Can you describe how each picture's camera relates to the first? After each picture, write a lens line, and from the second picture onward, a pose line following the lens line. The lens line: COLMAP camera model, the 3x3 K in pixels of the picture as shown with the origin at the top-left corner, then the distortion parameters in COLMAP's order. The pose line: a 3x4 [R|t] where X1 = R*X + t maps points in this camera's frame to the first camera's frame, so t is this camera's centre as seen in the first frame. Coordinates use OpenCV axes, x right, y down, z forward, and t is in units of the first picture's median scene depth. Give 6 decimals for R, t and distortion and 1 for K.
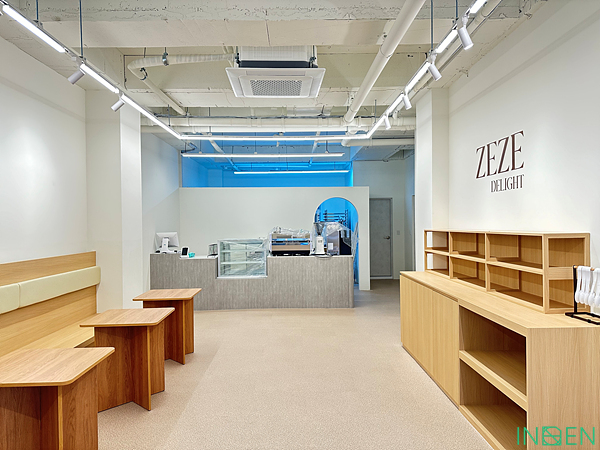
lens RADIAL K [[419.6, 0, 302.5], [0, 419.6, 225.6], [0, 0, 1]] dist [0.052094, -0.017935]
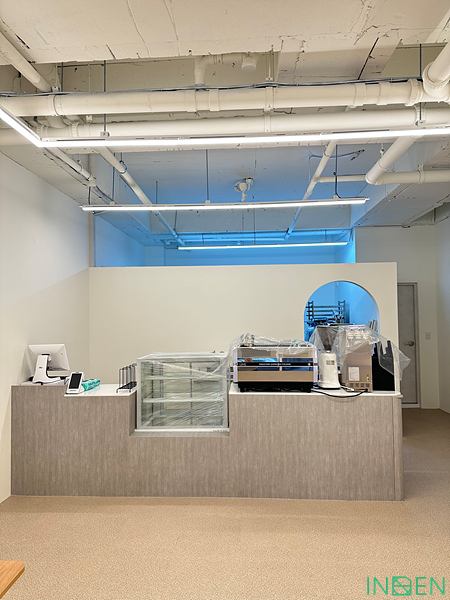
lens RADIAL K [[419.6, 0, 223.8], [0, 419.6, 299.8], [0, 0, 1]] dist [0.052094, -0.017935]
pose [[0.996897, -0.003422, -0.078641, -0.048858], [0.000290, 0.999208, -0.039800, -0.019582], [0.078714, 0.039654, 0.996108, 0.473664]]
